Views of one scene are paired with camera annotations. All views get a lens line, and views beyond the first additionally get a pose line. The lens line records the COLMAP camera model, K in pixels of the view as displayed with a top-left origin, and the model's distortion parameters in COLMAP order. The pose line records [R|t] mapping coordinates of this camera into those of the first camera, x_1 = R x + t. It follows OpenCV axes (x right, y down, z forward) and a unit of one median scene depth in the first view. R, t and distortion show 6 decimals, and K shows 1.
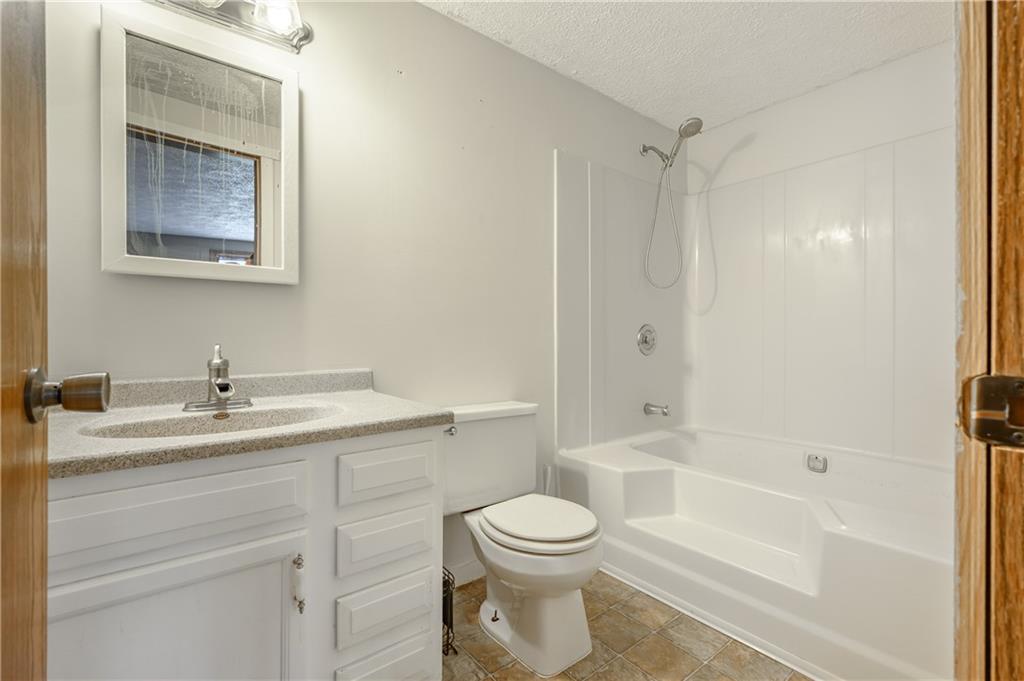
lens RADIAL K [[452.9, 0, 509.7], [0, 452.9, 340.5], [0, 0, 1]] dist [-0.002162, 0.000778]
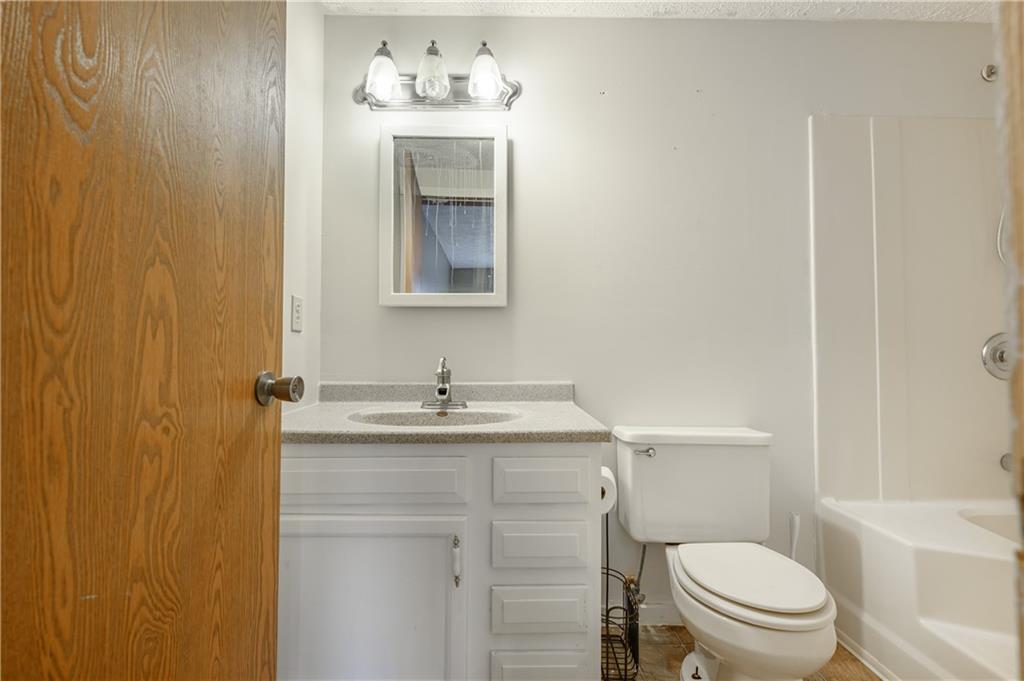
lens RADIAL K [[452.9, 0, 518.5], [0, 452.9, 340.8], [0, 0, 1]] dist [-0.002162, 0.000778]
pose [[0.795190, -0.011237, -0.606256, 0.280630], [-0.005857, 0.999639, -0.026211, -0.005141], [0.606332, 0.024393, 0.794837, 0.105722]]
